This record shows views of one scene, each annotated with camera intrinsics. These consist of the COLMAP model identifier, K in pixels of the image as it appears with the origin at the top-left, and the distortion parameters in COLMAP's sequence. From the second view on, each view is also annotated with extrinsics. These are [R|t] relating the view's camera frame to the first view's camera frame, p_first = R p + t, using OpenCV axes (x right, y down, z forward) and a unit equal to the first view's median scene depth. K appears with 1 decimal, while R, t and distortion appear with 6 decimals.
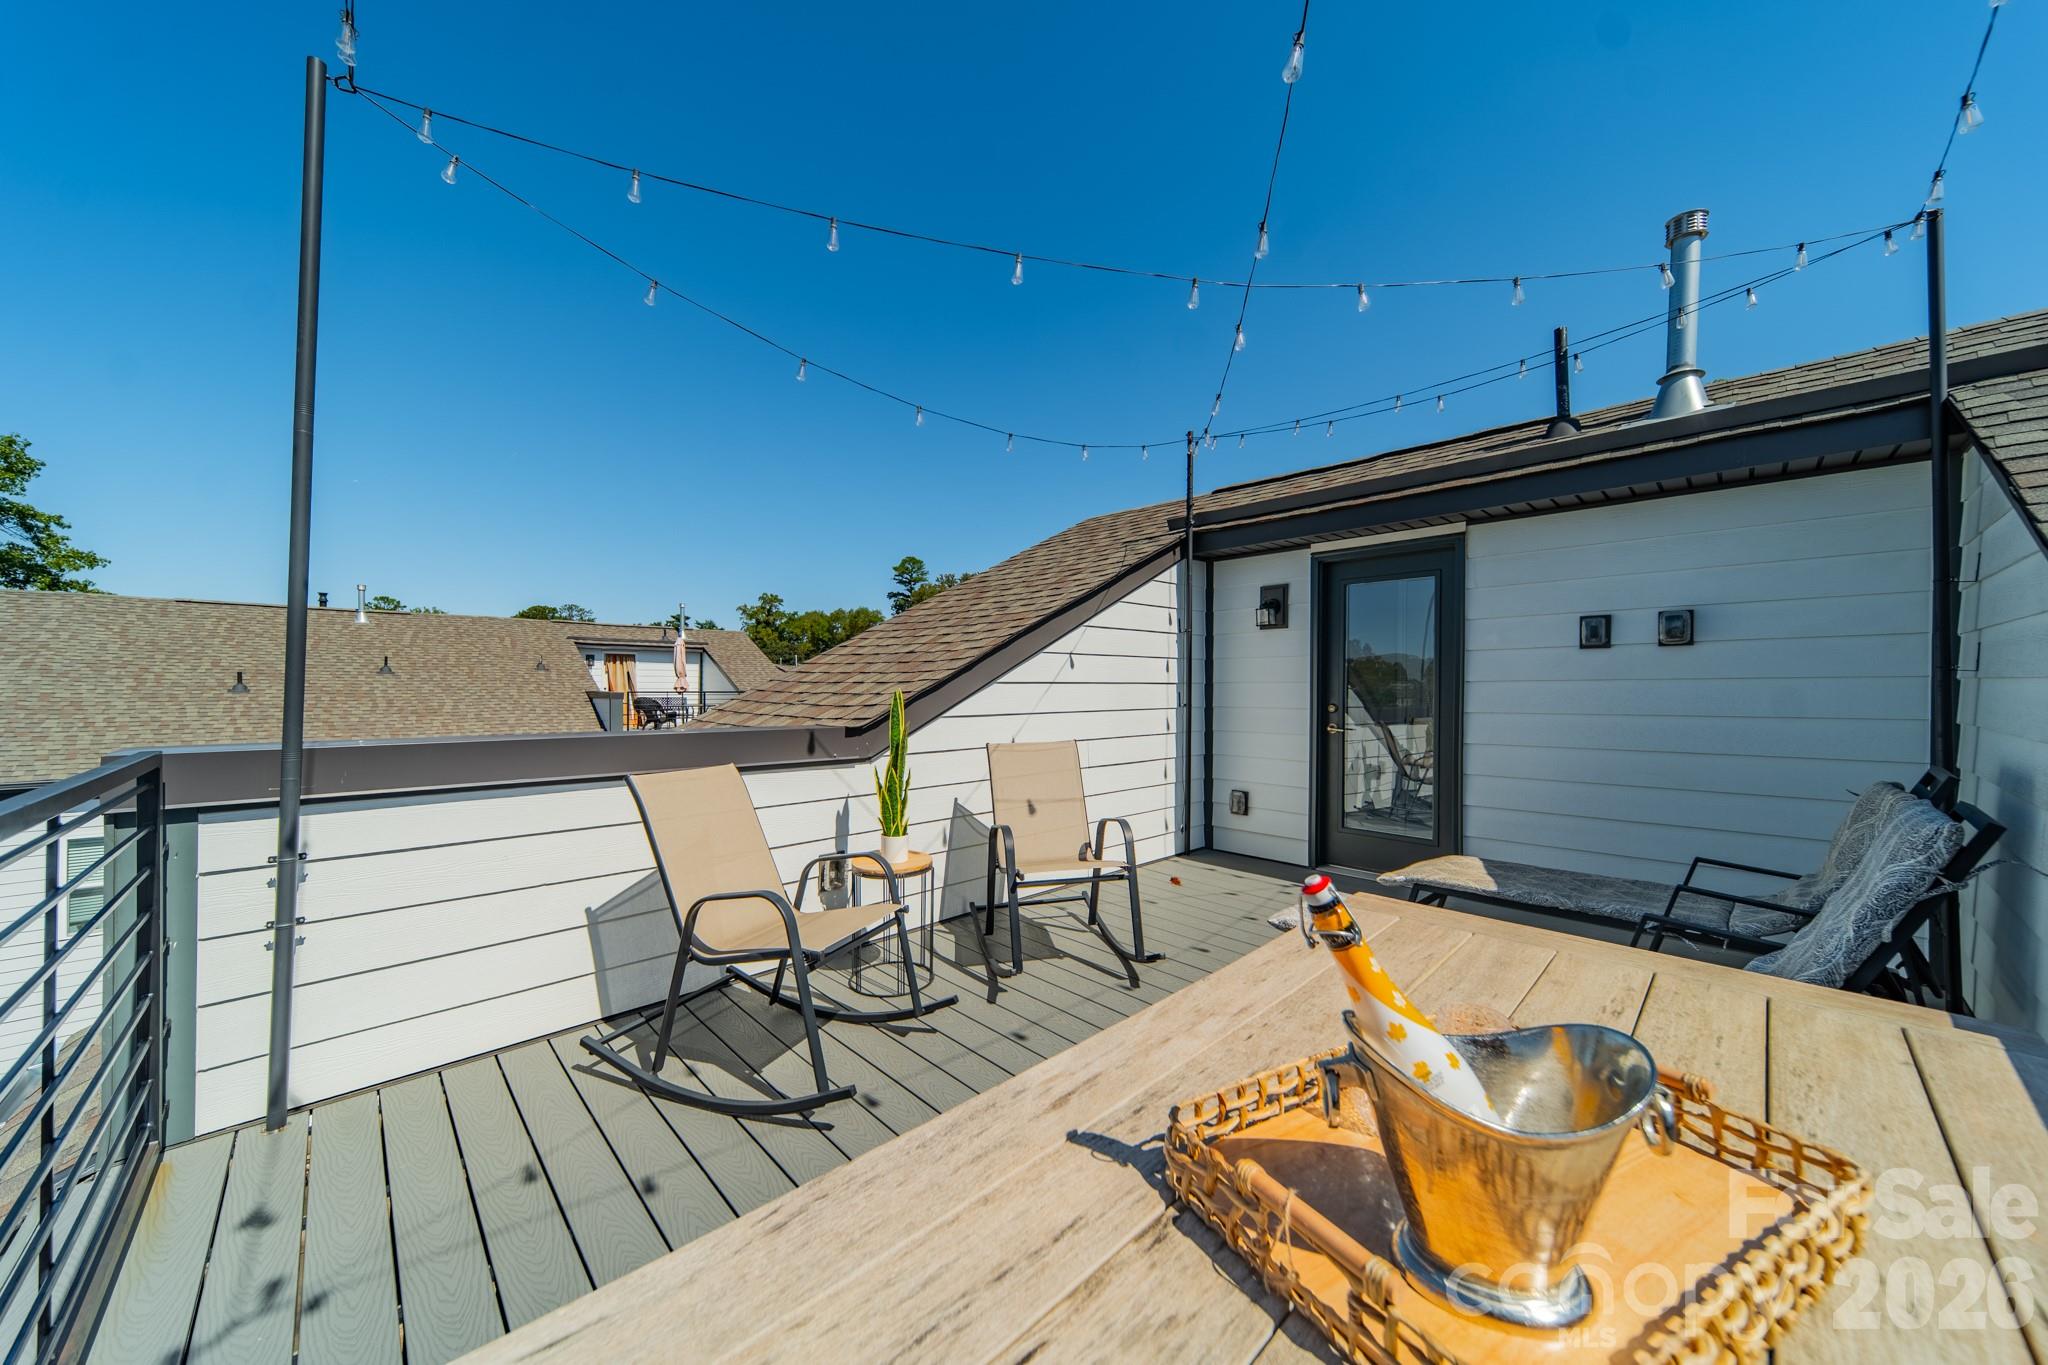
lens RADIAL K [[726.2, 0, 1029.9], [0, 726.2, 678.4], [0, 0, 1]] dist [-0.000301, -0.000010]
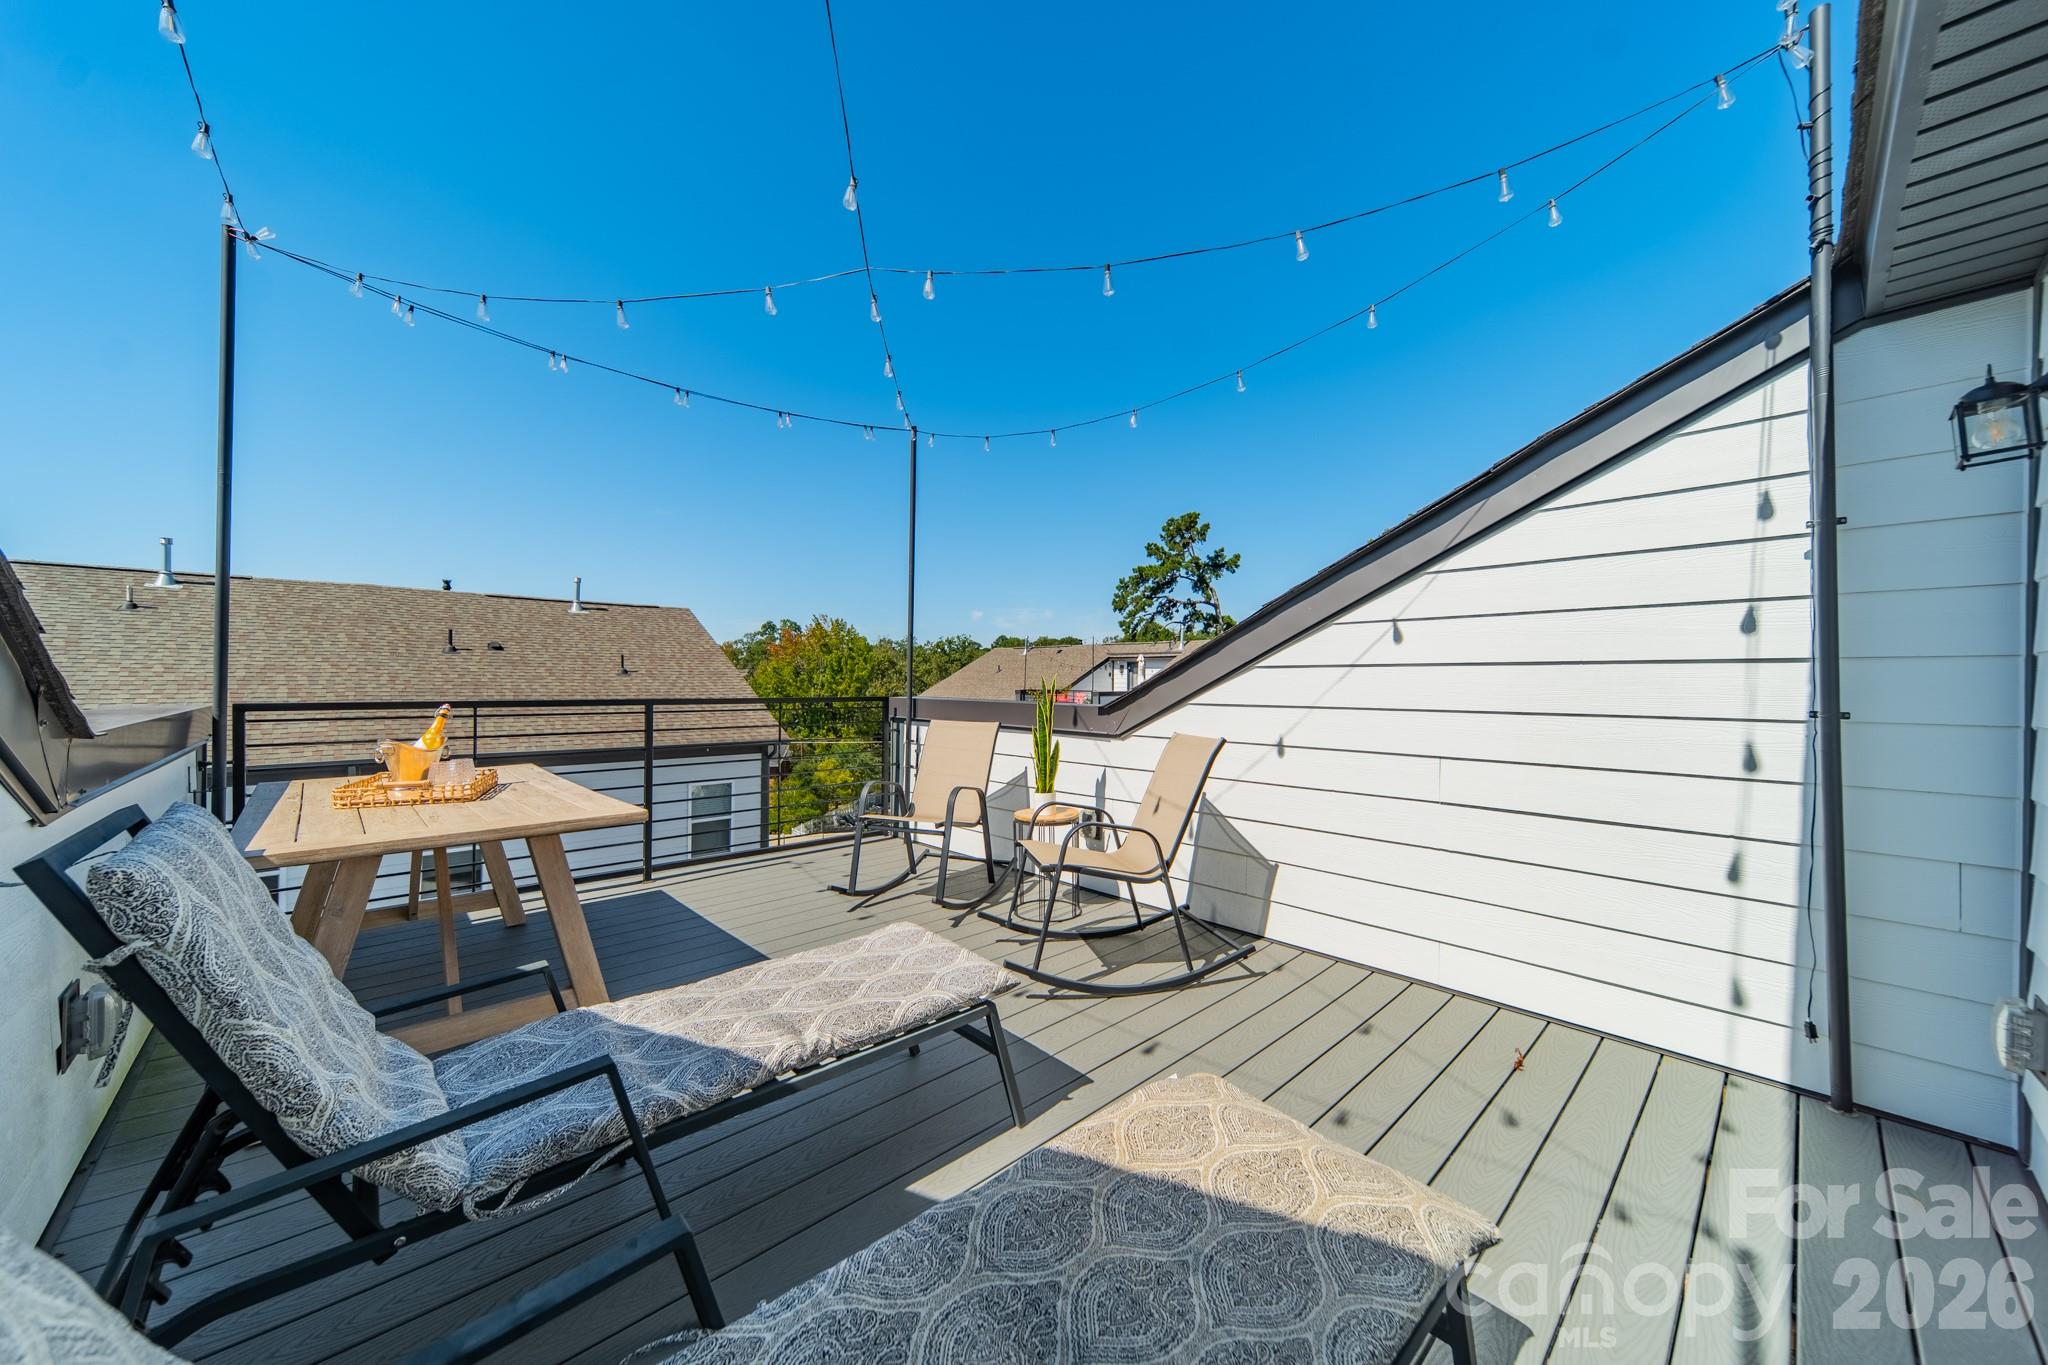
lens RADIAL K [[726.2, 0, 1029.3], [0, 726.2, 682.2], [0, 0, 1]] dist [-0.000301, -0.000010]
pose [[-0.011002, -0.006586, -0.999918, 0.718762], [0.000090, 0.999978, -0.006588, 0.025984], [0.999939, -0.000163, -0.011001, 0.684830]]
